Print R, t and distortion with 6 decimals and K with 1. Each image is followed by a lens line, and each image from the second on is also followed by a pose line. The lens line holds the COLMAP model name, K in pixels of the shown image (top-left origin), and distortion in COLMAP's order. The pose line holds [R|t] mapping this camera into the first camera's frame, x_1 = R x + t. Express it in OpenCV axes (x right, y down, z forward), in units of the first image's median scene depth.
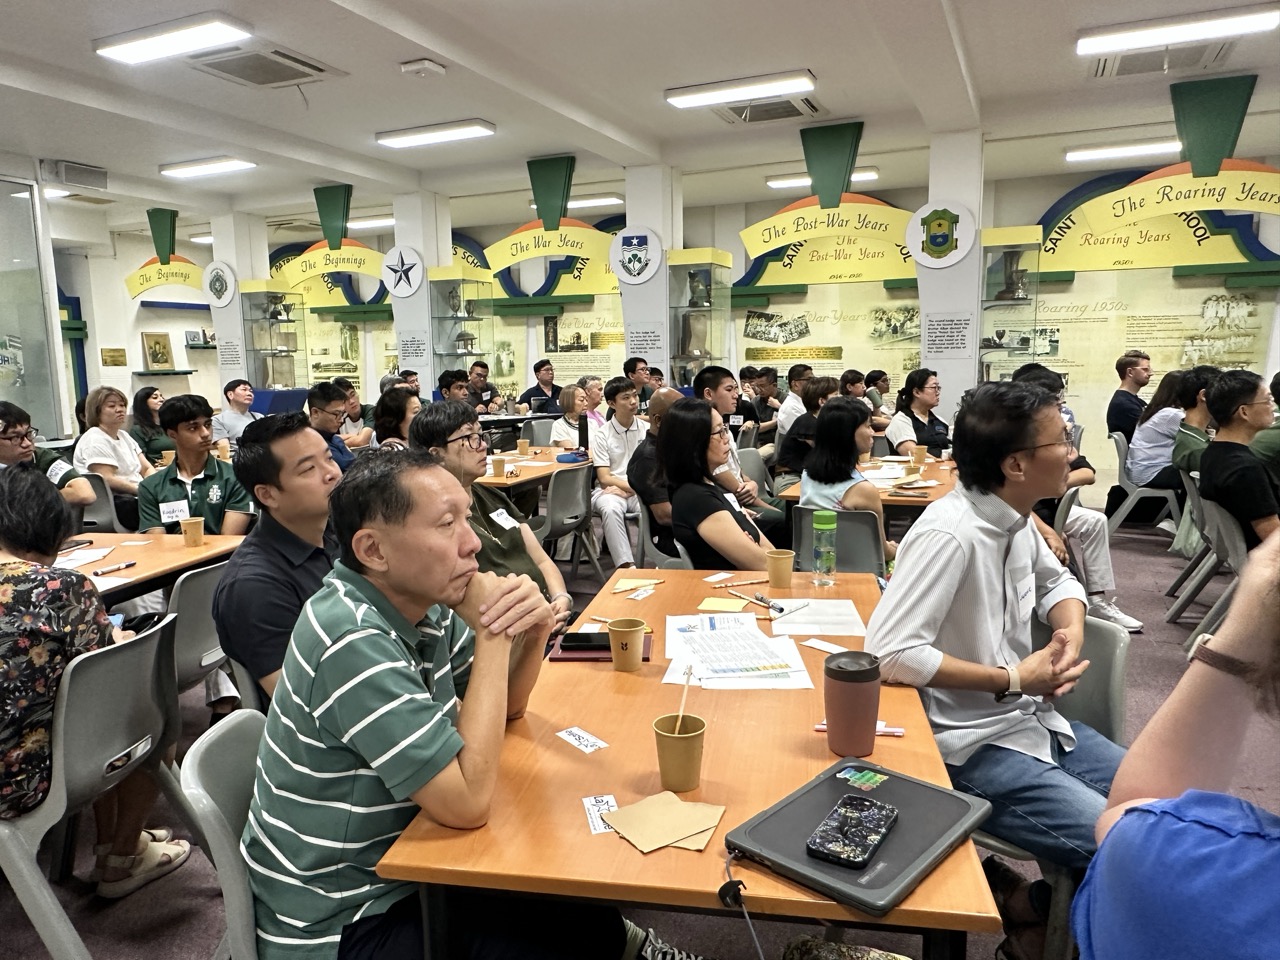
lens RADIAL K [[906.3, 0, 636.4], [0, 906.3, 505.7], [0, 0, 1]] dist [0.000509, -0.005783]
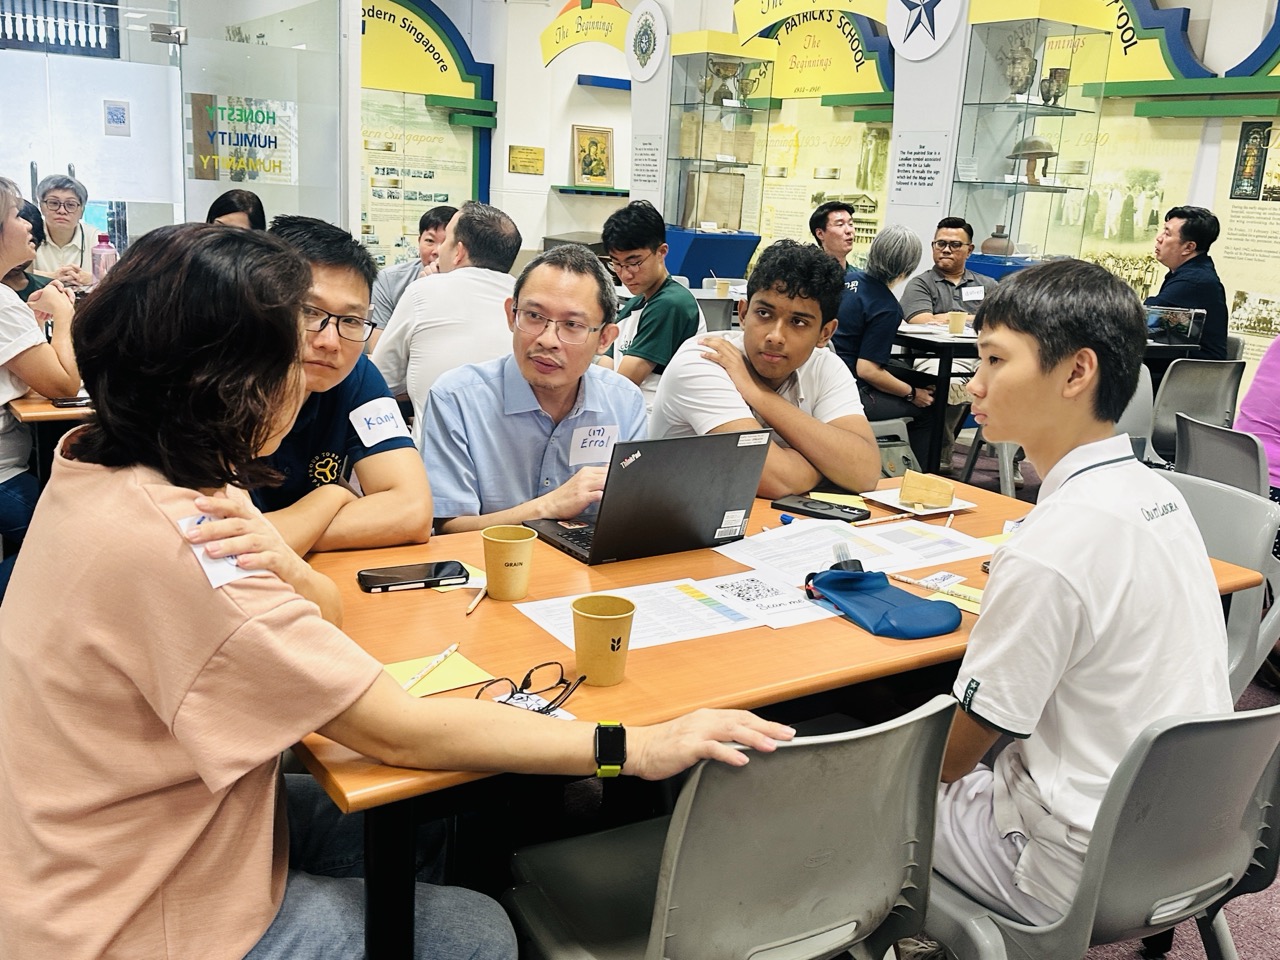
lens RADIAL K [[1230.7, 0, 646.5], [0, 1230.7, 501.6], [0, 0, 1]] dist [0.037183, 0.000000]
pose [[0.834382, 0.199153, -0.513949, 0.012240], [-0.160211, 0.979813, 0.119576, -0.047661], [0.527388, -0.017432, 0.849446, 0.316948]]
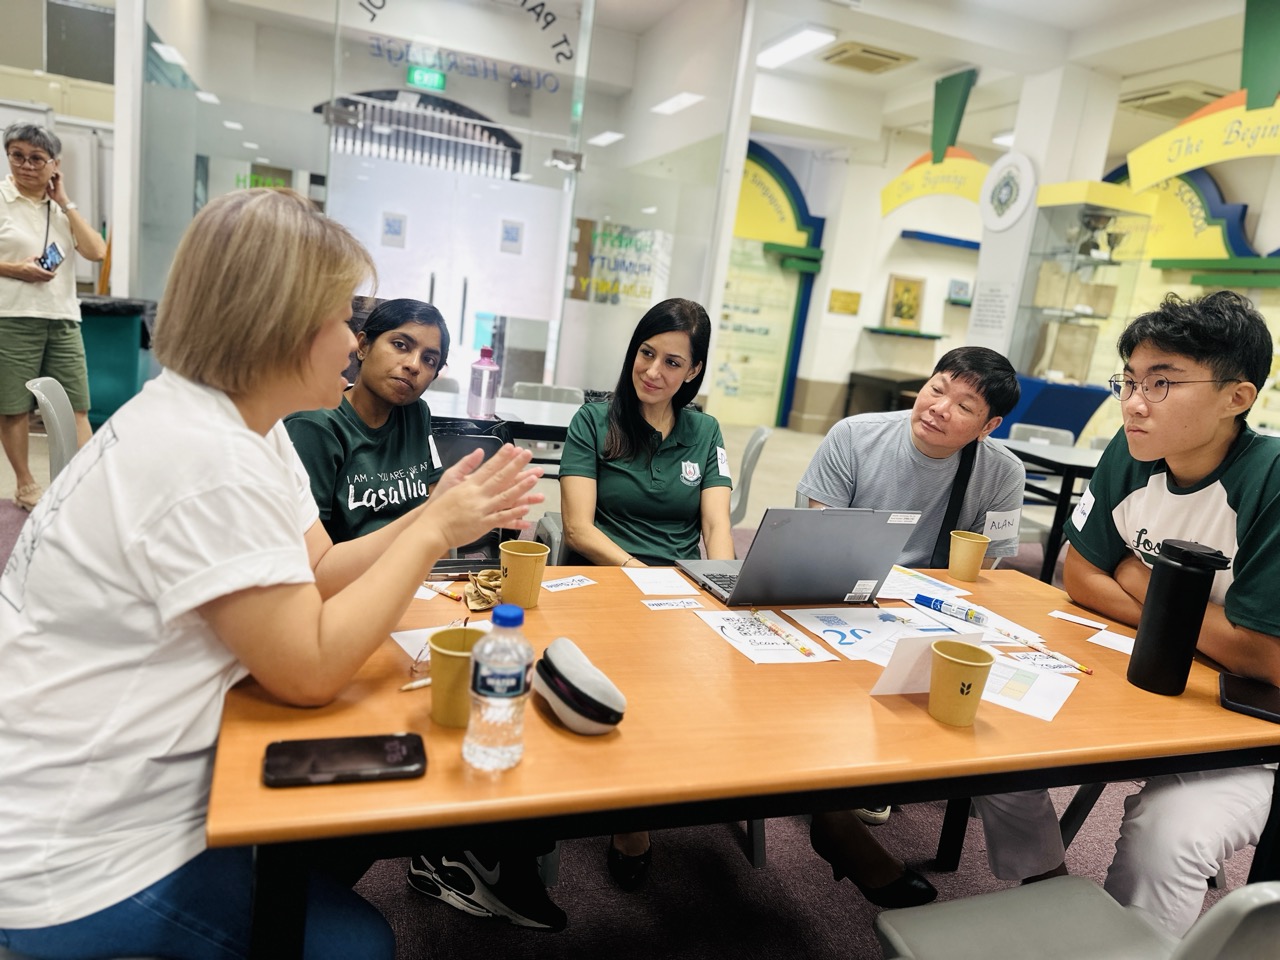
lens RADIAL K [[906.3, 0, 630.3], [0, 906.3, 500.3], [0, 0, 1]] dist [0.000509, -0.005783]
pose [[0.671381, 0.249830, -0.697733, -0.163945], [-0.245093, 0.963342, 0.109098, -0.054575], [0.699412, 0.097763, 0.708001, 0.432965]]
